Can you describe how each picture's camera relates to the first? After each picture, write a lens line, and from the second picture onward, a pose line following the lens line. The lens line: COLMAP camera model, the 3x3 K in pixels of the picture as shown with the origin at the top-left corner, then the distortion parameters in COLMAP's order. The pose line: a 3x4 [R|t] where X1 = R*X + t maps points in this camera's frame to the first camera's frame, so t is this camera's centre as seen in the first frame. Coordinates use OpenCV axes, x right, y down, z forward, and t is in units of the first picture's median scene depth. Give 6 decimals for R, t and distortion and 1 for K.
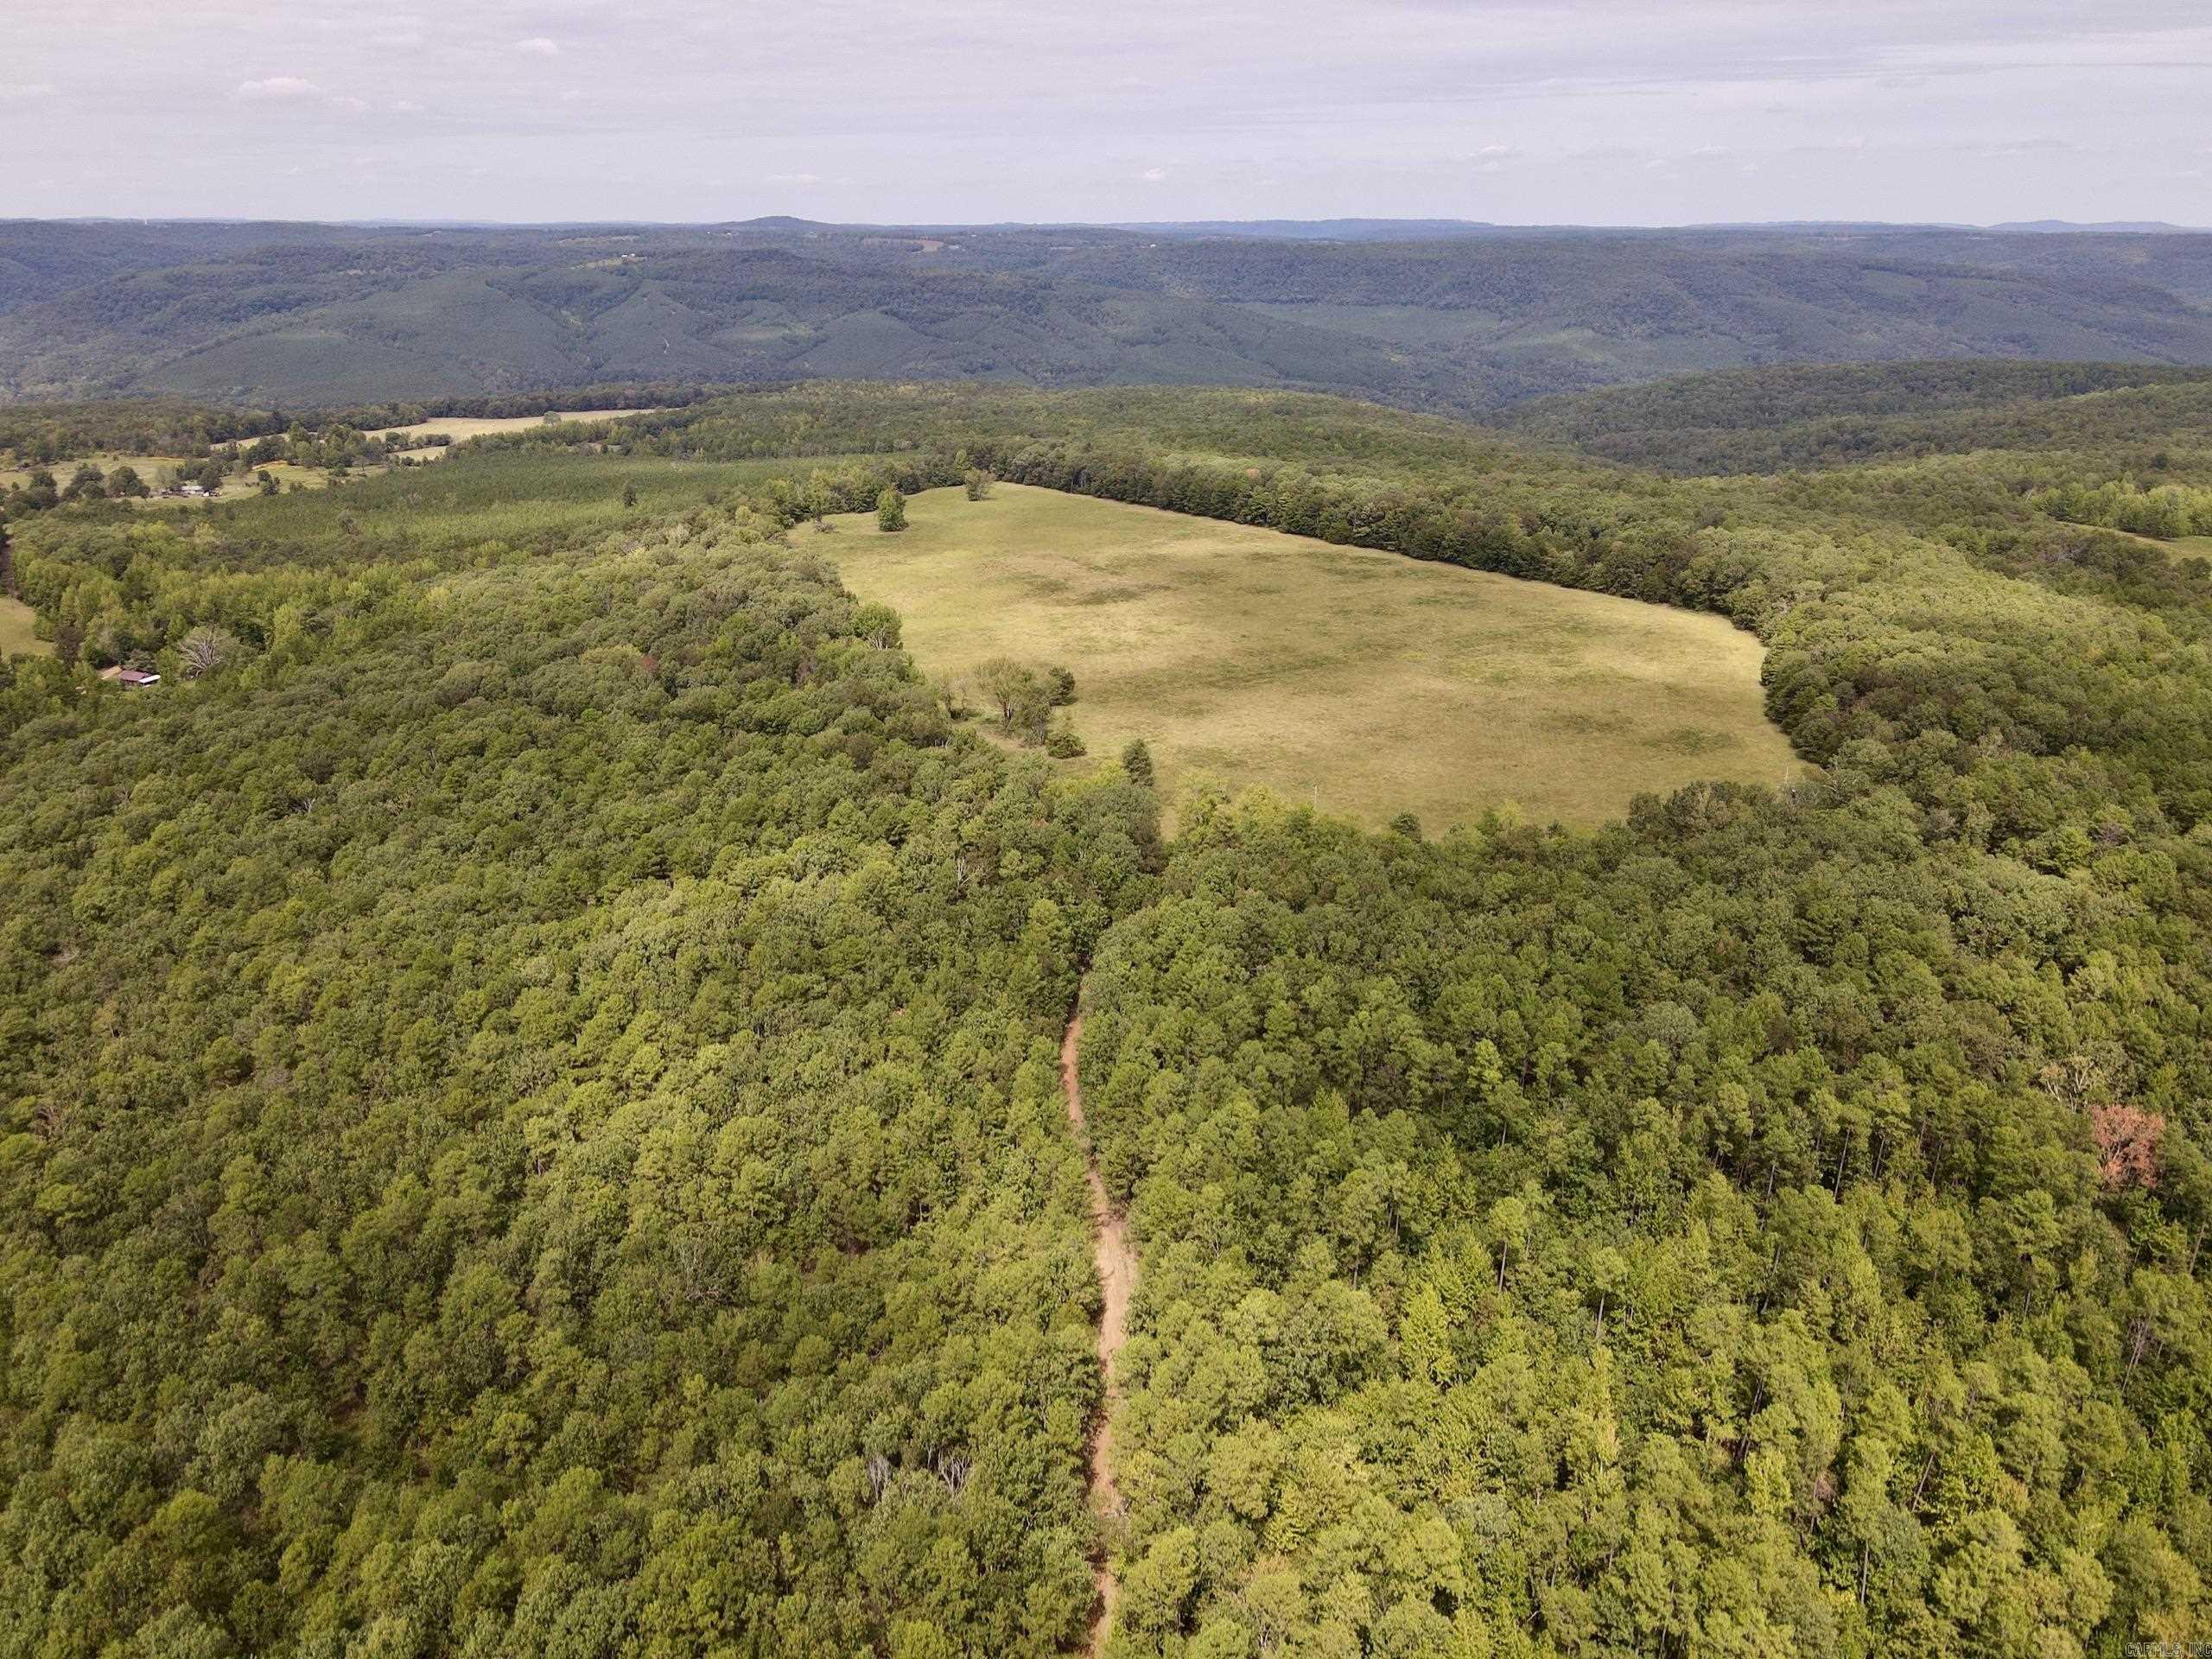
lens RADIAL K [[1635.9, 0, 1077.5], [0, 1635.9, 840.7], [0, 0, 1]] dist [0.006583, 0.012135]
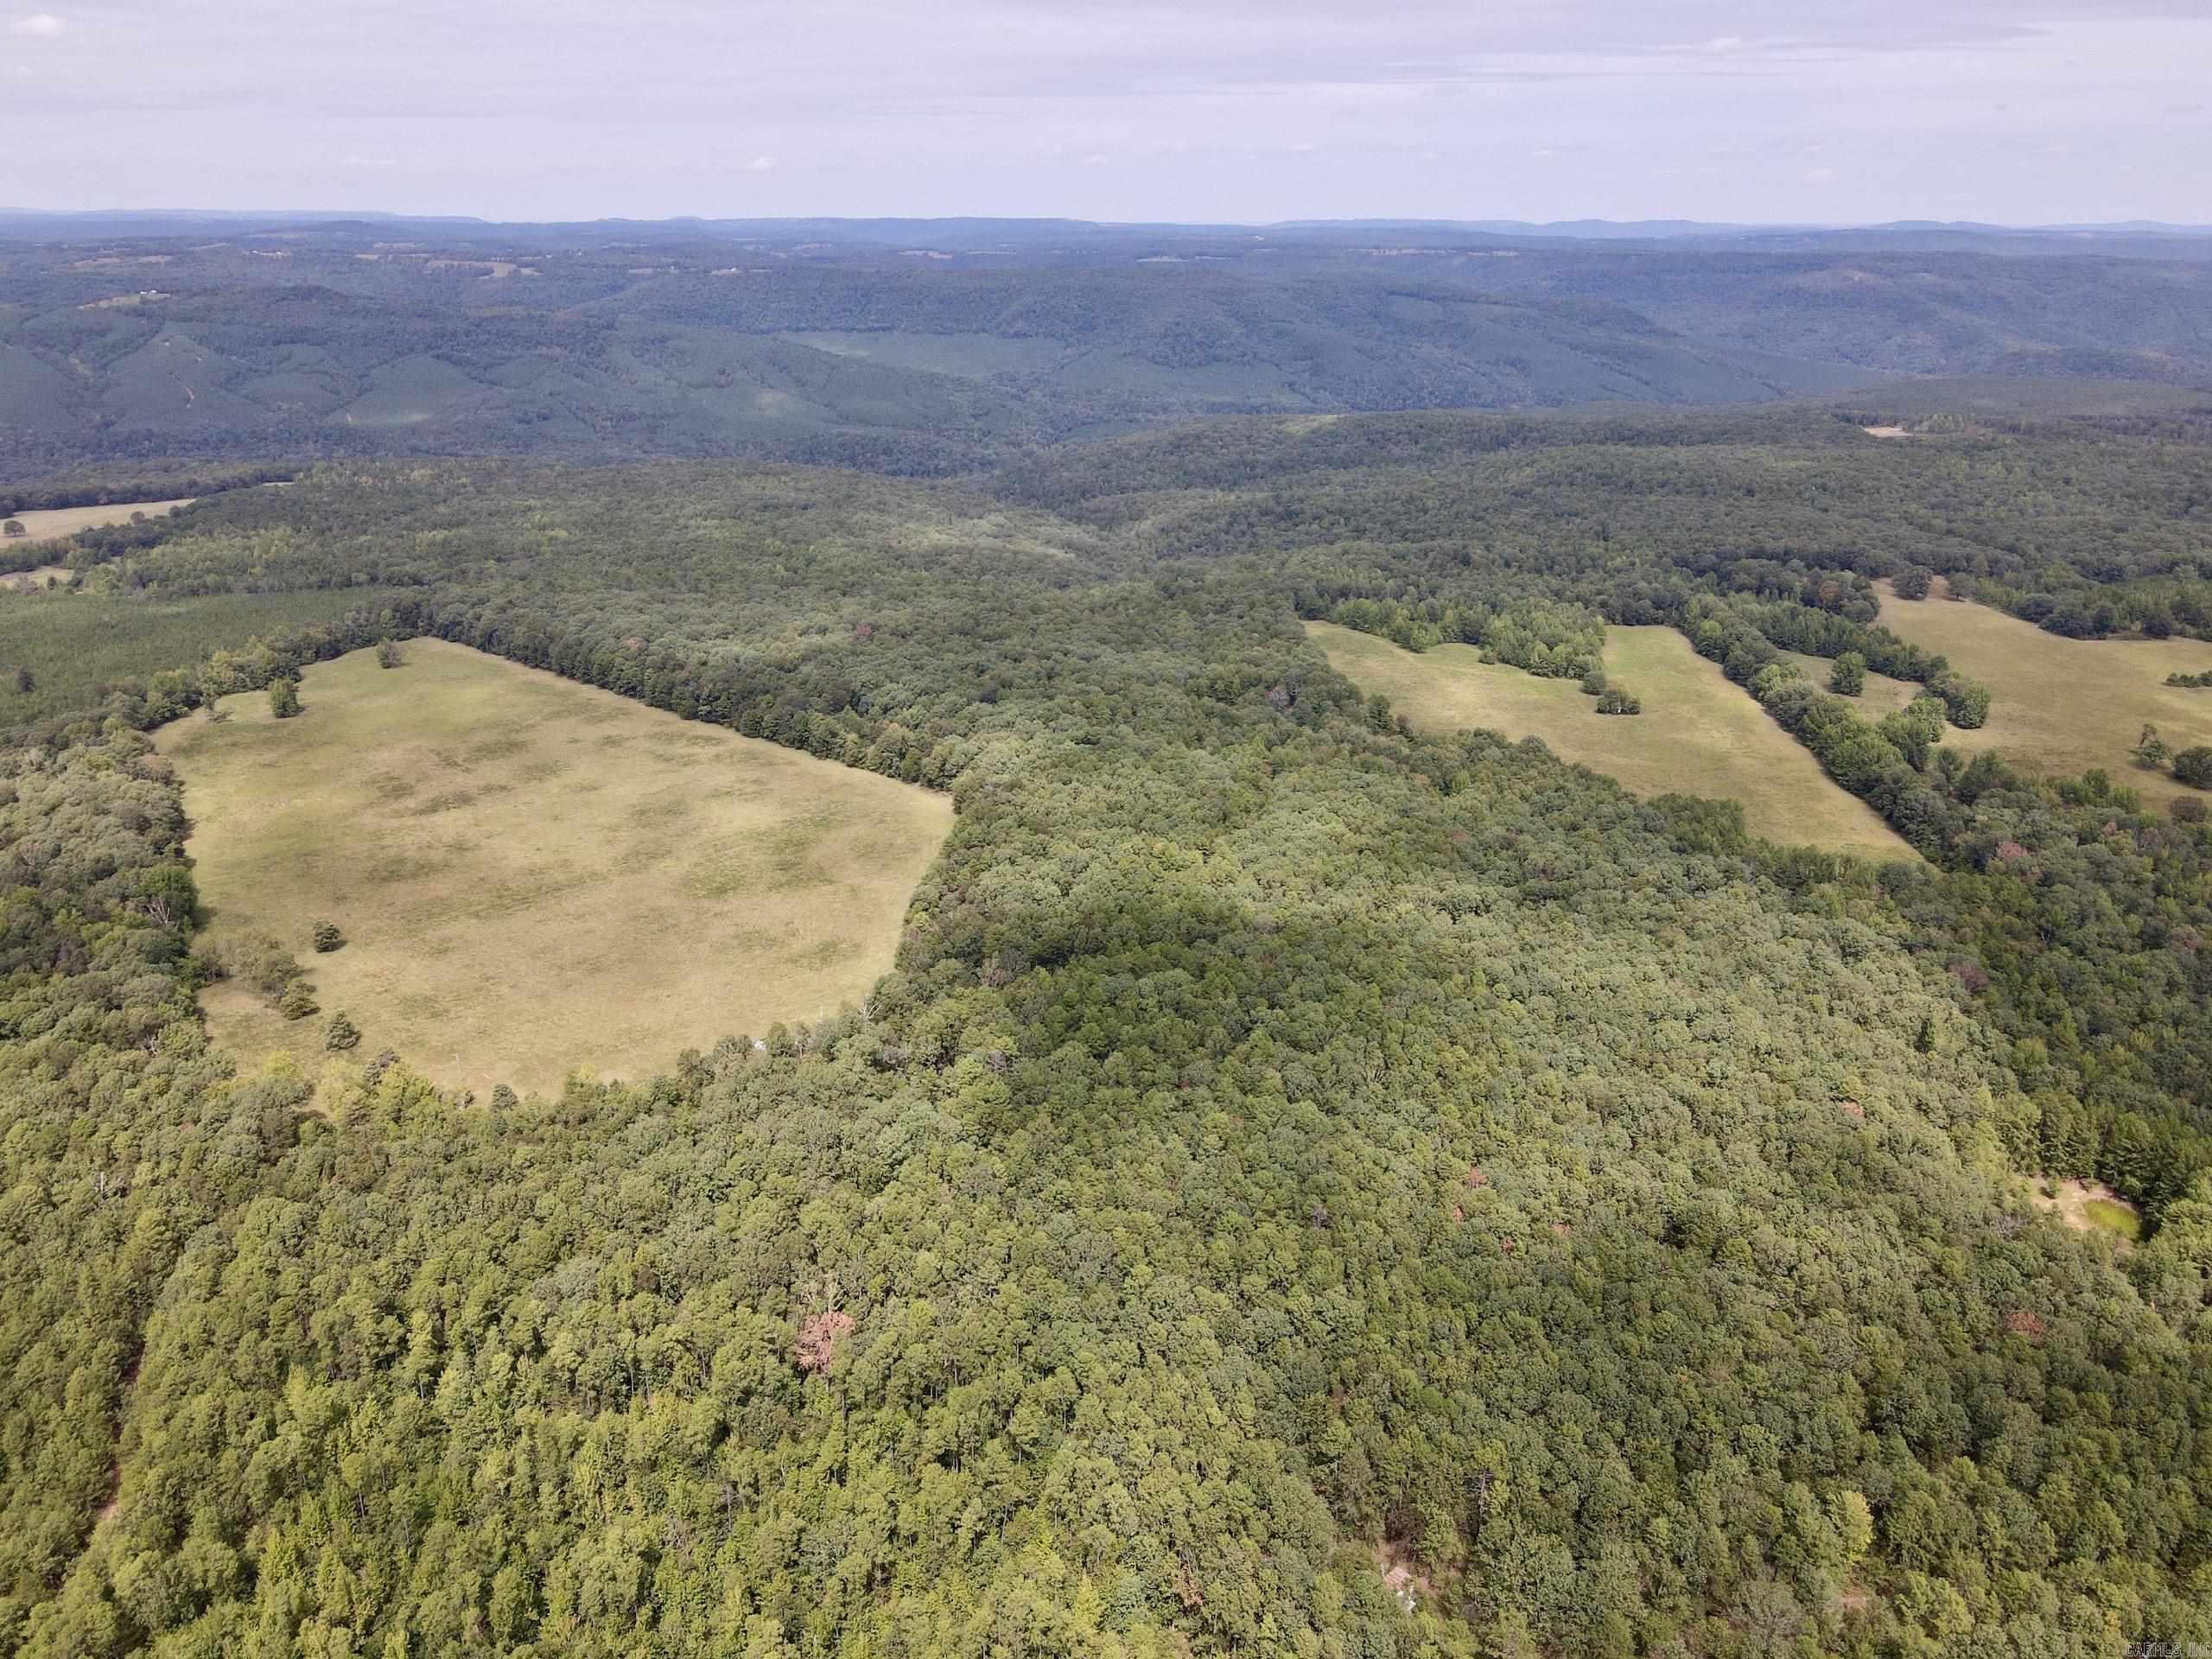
lens RADIAL K [[1635.9, 0, 1103.1], [0, 1635.9, 843.8], [0, 0, 1]] dist [0.006583, 0.012135]
pose [[0.975841, -0.074845, 0.205261, 0.047695], [0.072072, 0.997179, 0.020965, -0.022937], [-0.206251, -0.005665, 0.978483, -0.044420]]
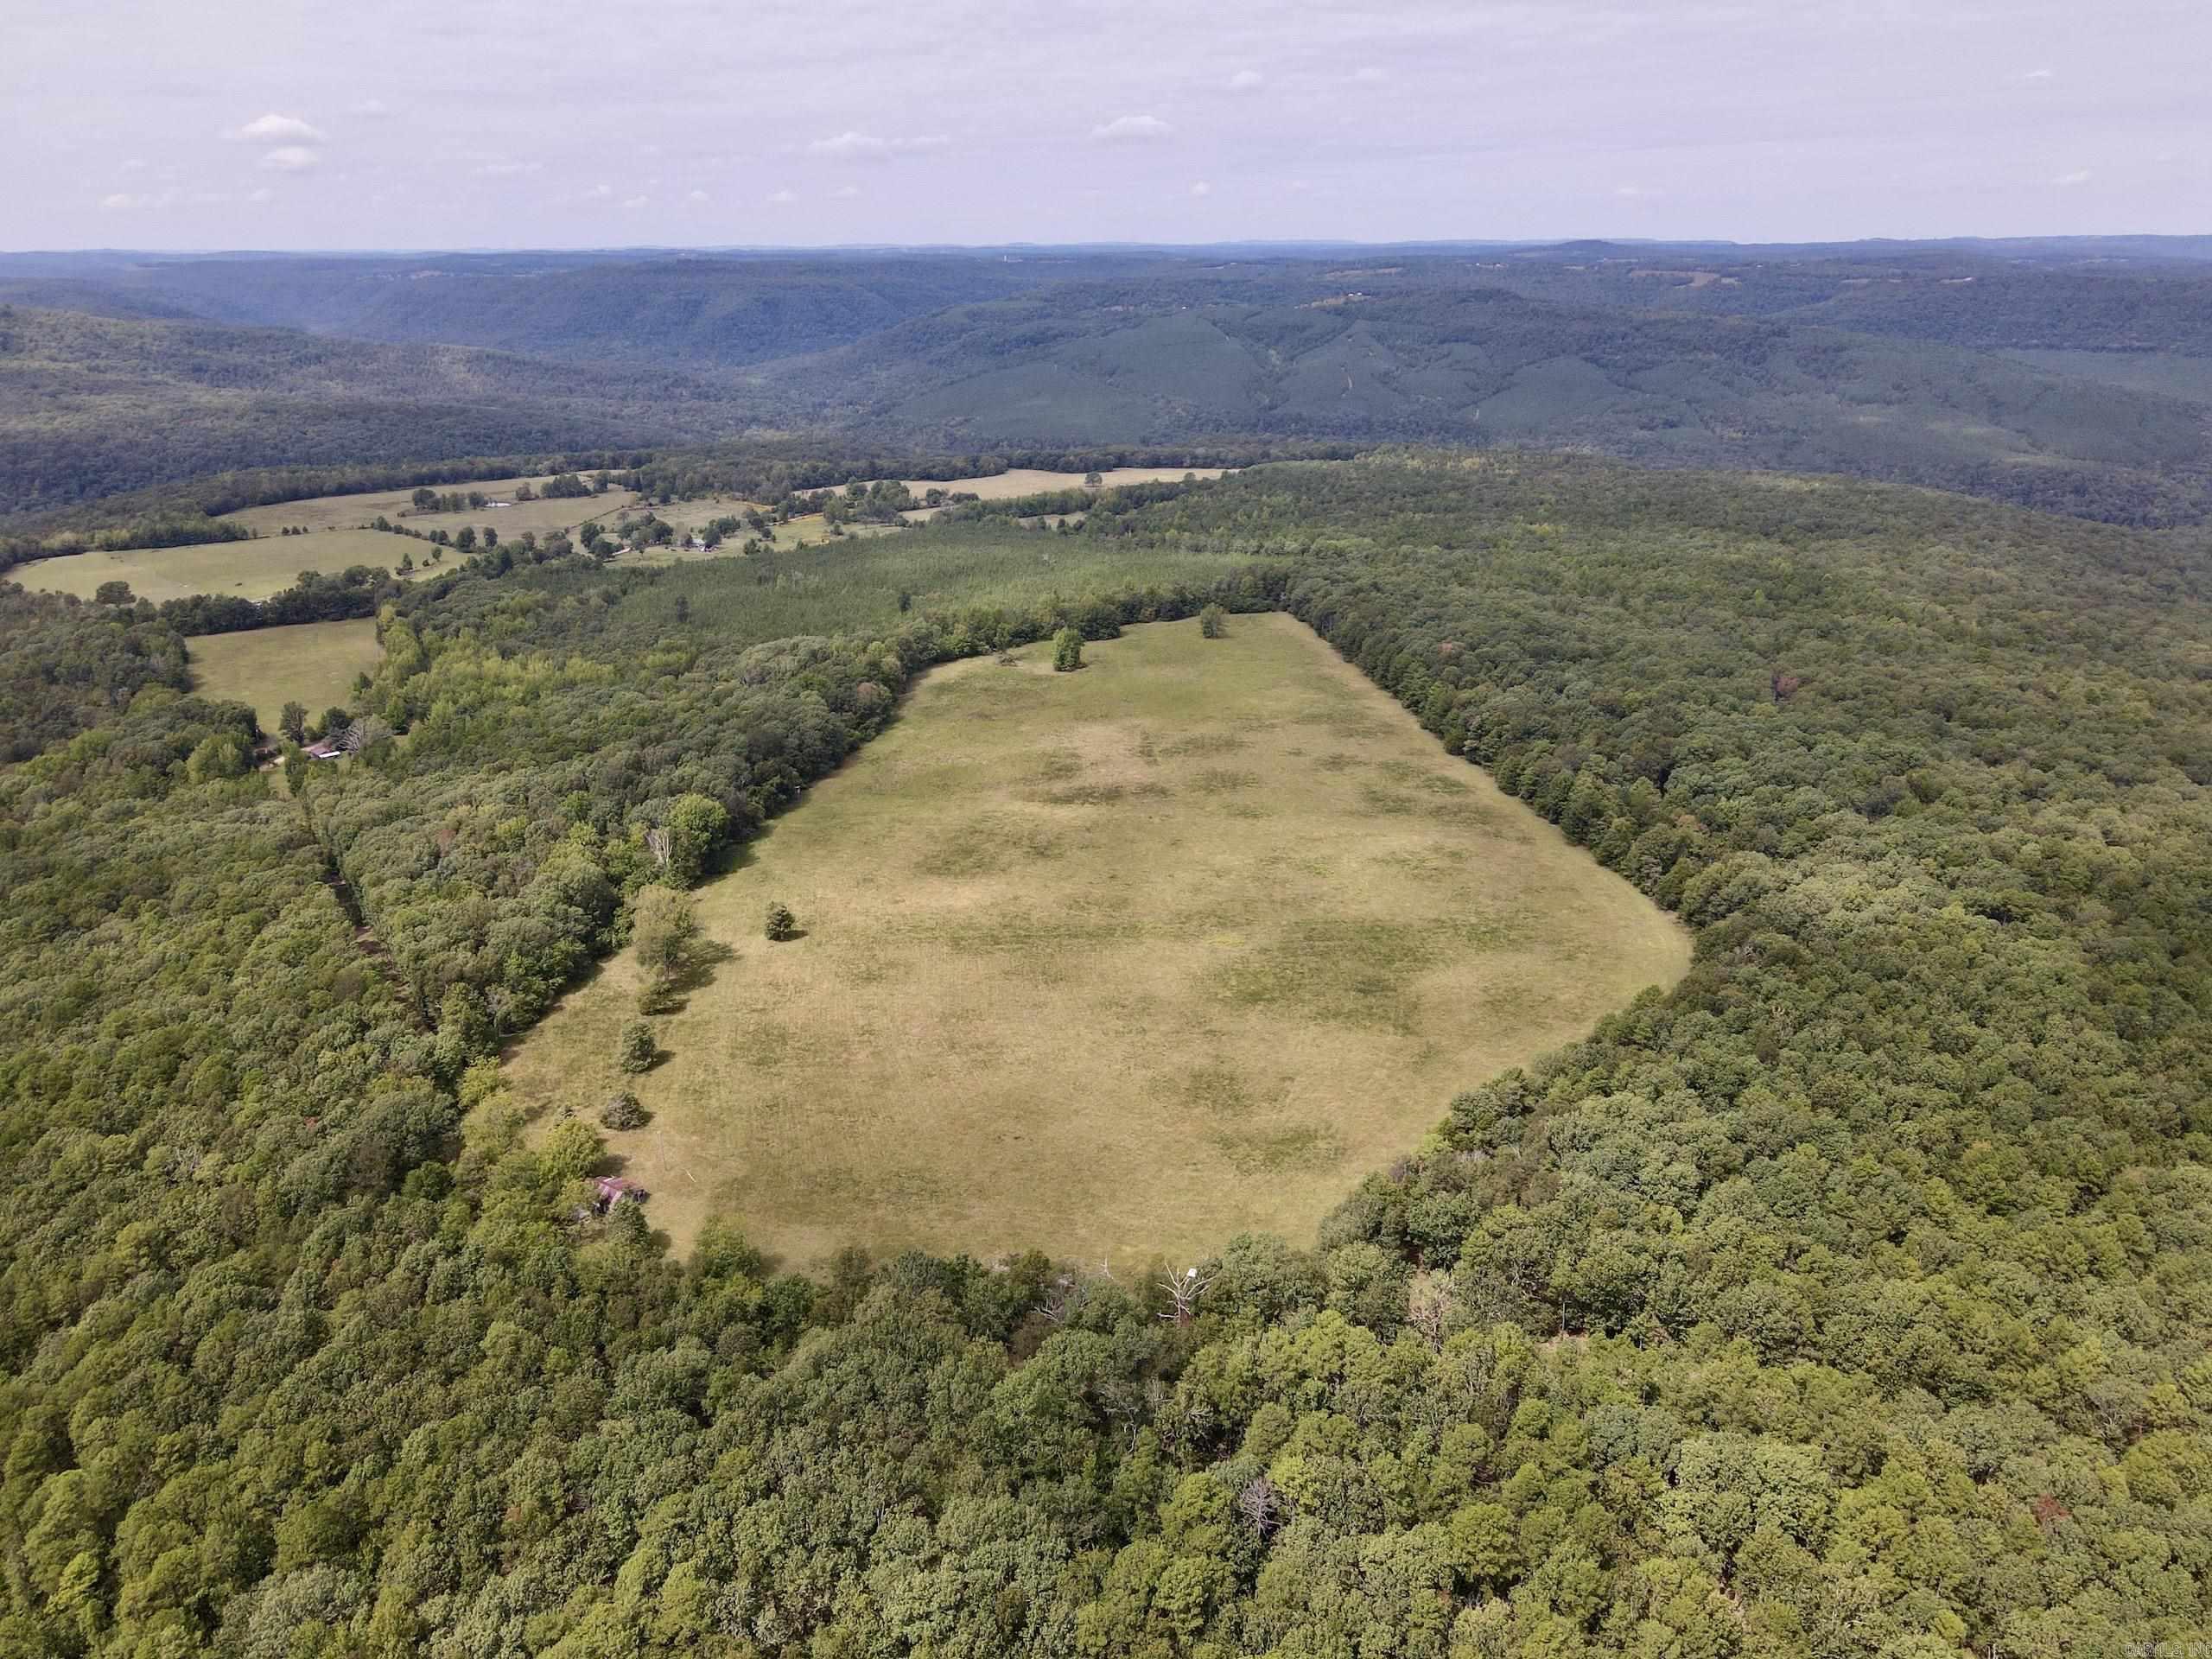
lens RADIAL K [[1635.9, 0, 1092.2], [0, 1635.9, 819.8], [0, 0, 1]] dist [0.006583, 0.012135]
pose [[0.883490, 0.151466, -0.443287, 0.090008], [-0.158775, 0.987095, 0.020834, -0.031897], [0.440722, 0.051976, 0.896138, 0.033983]]
